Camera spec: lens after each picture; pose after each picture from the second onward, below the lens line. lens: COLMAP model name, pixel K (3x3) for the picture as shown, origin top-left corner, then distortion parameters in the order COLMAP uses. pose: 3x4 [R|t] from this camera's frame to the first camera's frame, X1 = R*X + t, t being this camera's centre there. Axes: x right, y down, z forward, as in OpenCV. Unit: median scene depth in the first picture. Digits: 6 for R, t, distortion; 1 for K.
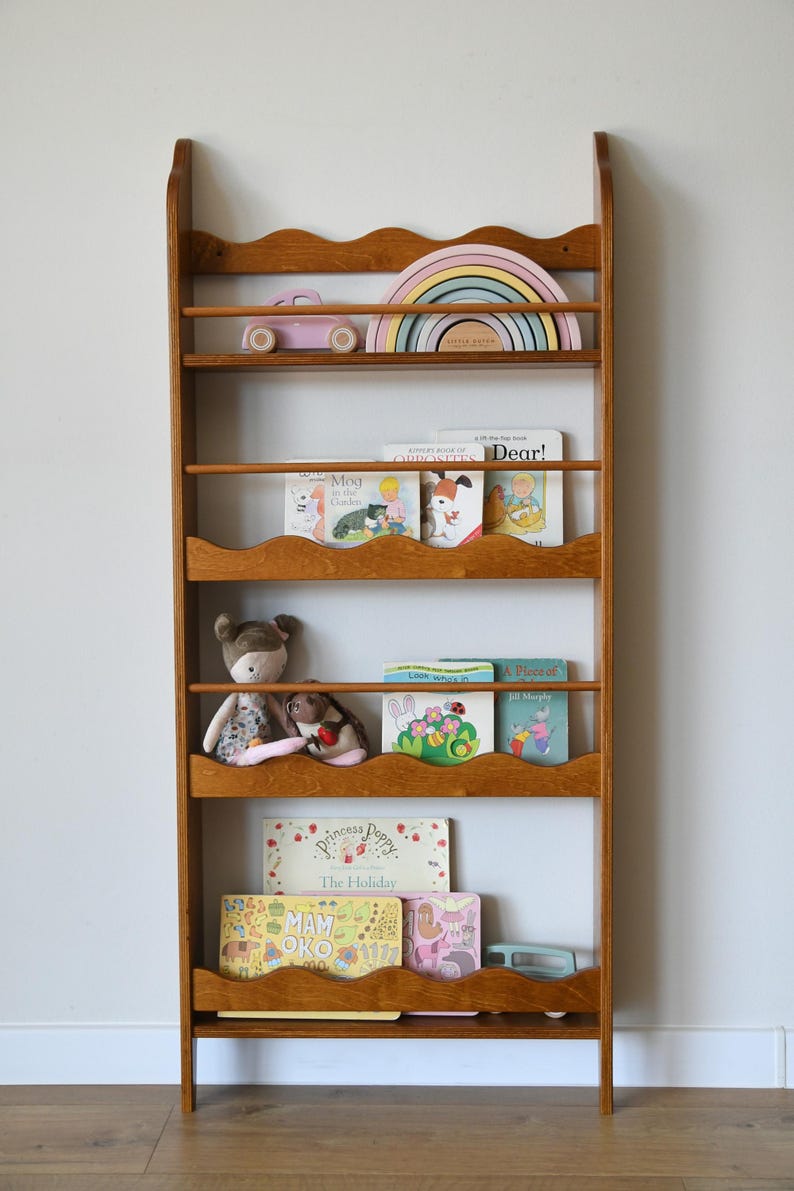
lens RADIAL K [[1341.8, 0, 588.8], [0, 1341.8, 588.7], [0, 0, 1]] dist [-0.021678, -0.034434]
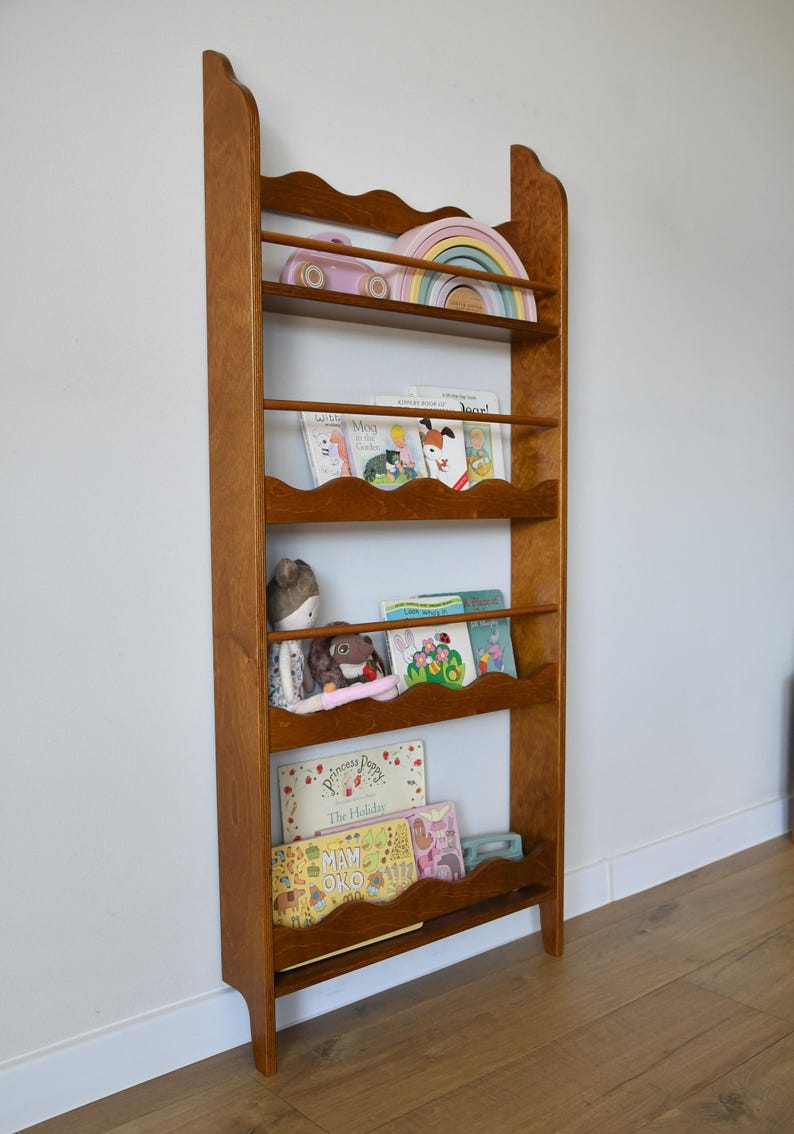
lens RADIAL K [[921.6, 0, 326.9], [0, 921.6, 590.0], [0, 0, 1]] dist [-0.111025, 0.095993]
pose [[0.826381, -0.054163, 0.560500, -0.602579], [0.045362, 0.998532, 0.029612, 0.022619], [-0.561281, 0.000955, 0.827625, 0.427878]]
